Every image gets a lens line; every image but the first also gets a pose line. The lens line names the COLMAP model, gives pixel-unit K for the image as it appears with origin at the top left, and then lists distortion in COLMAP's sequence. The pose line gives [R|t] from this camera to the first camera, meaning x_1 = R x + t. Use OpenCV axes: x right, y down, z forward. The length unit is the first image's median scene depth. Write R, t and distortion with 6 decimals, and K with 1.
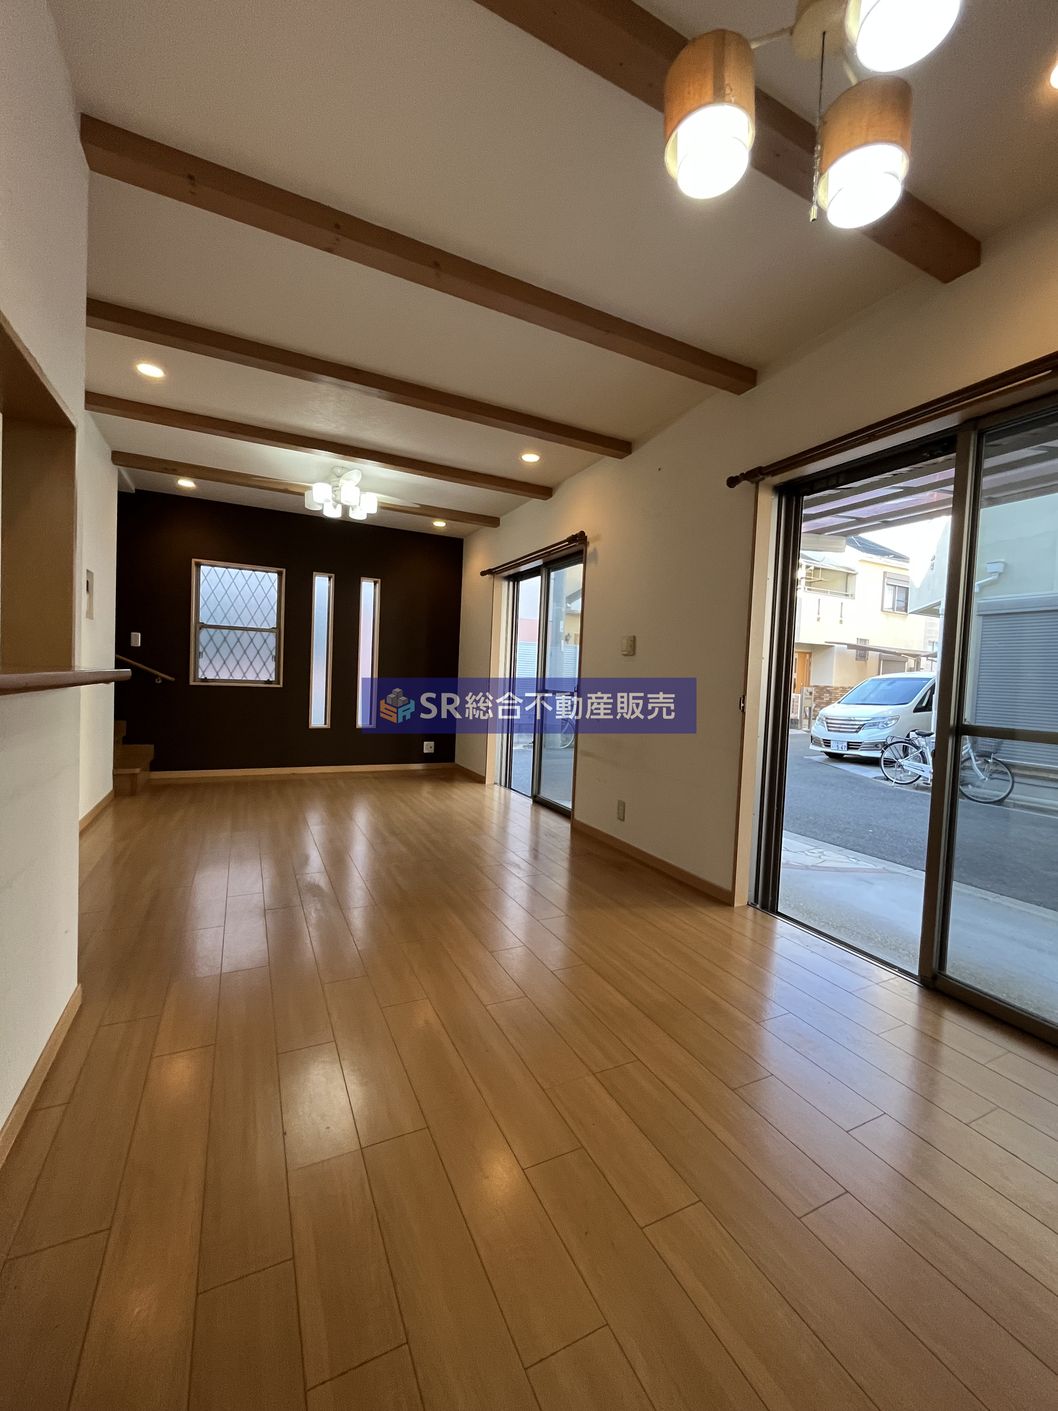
lens RADIAL K [[574.6, 0, 526.6], [0, 574.6, 702.2], [0, 0, 1]] dist [0.000044, -0.000509]
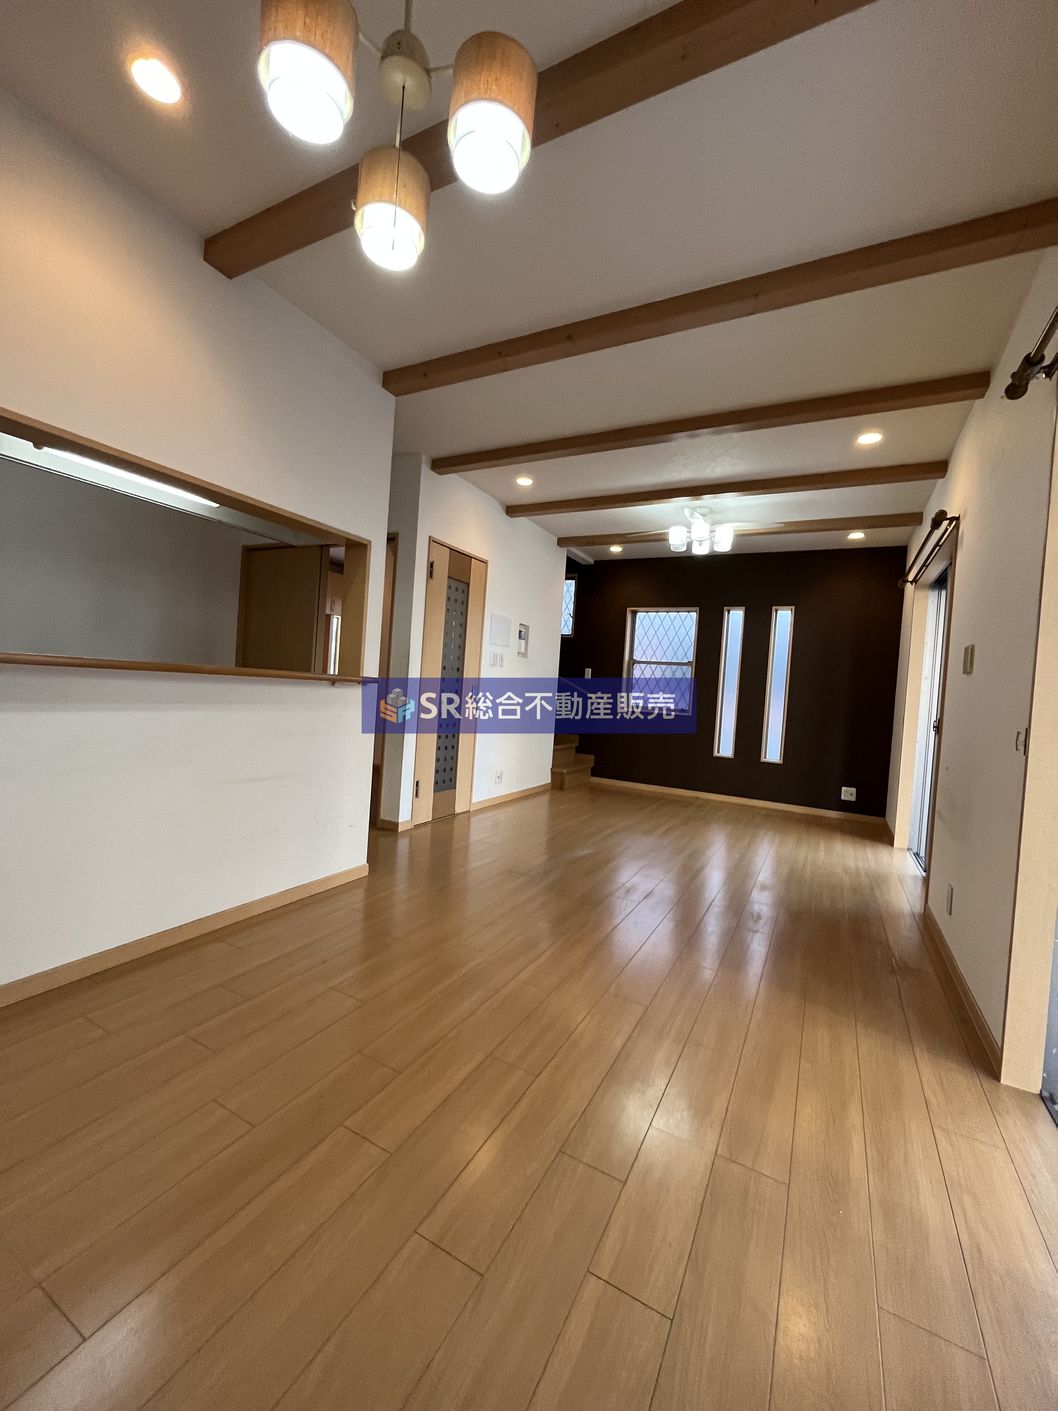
lens RADIAL K [[574.6, 0, 521.3], [0, 574.6, 702.2], [0, 0, 1]] dist [0.000044, -0.000509]
pose [[0.579578, 0.019550, -0.814682, 0.295385], [-0.080914, 0.996153, -0.033659, 0.012204], [0.810890, 0.085427, 0.578930, 0.116932]]
